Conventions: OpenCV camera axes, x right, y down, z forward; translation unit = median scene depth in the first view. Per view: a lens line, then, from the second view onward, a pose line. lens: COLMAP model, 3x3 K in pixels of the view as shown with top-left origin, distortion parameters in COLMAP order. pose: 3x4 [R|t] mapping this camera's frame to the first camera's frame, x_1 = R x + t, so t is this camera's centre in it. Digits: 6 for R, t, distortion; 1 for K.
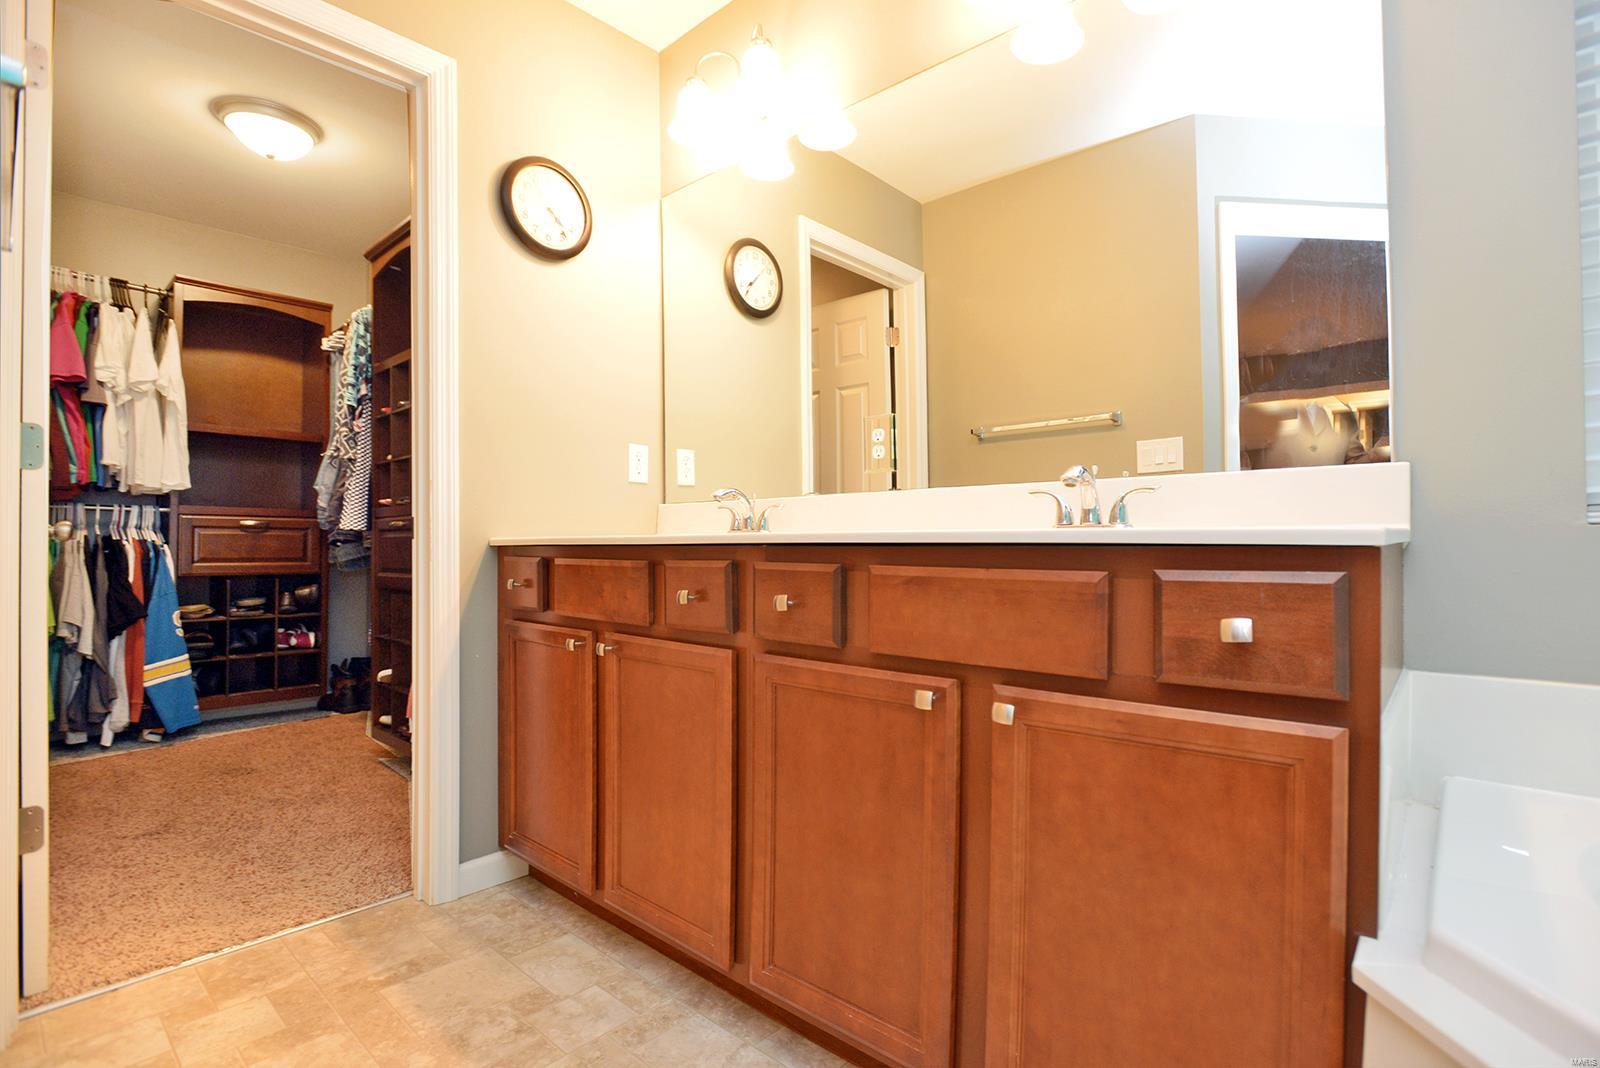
lens RADIAL K [[769.6, 0, 792.2], [0, 769.6, 532.6], [0, 0, 1]] dist [-0.002646, 0.000114]
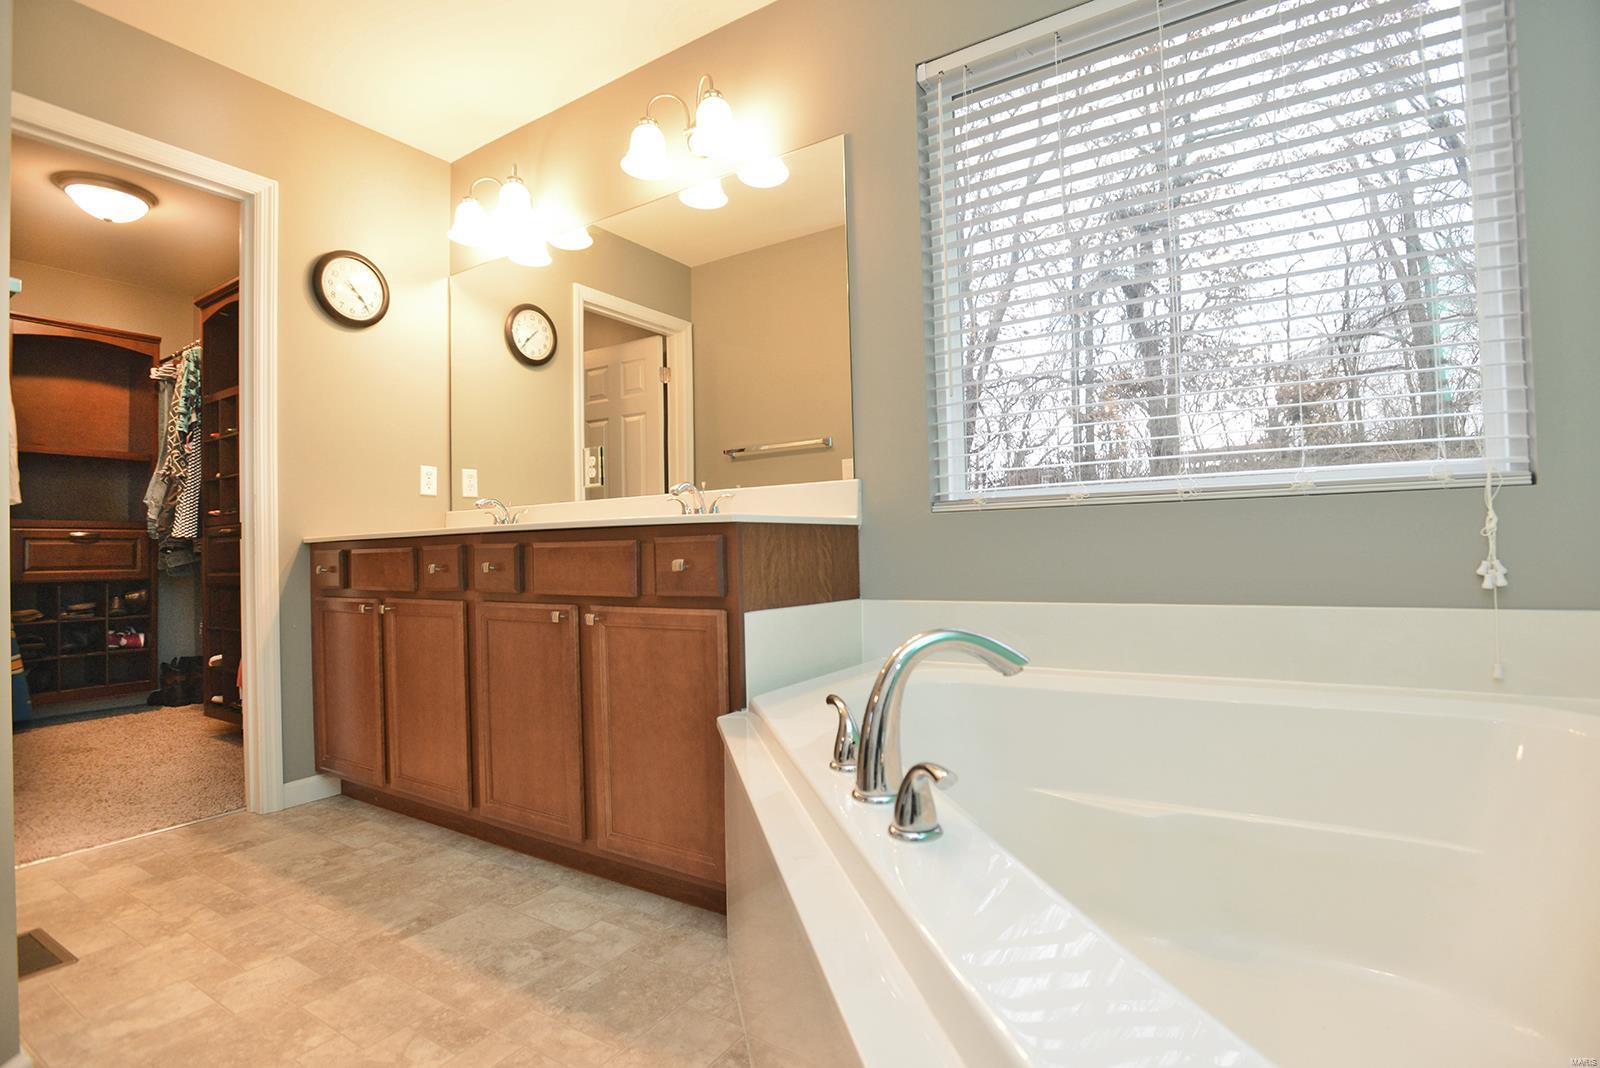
lens RADIAL K [[779.6, 0, 808.4], [0, 779.6, 531.2], [0, 0, 1]] dist [-0.047131, 0.013213]
pose [[0.982518, -0.015151, 0.185548, 0.150054], [0.017870, 0.999756, -0.012986, 0.018857], [-0.185306, 0.016075, 0.982549, -0.318888]]
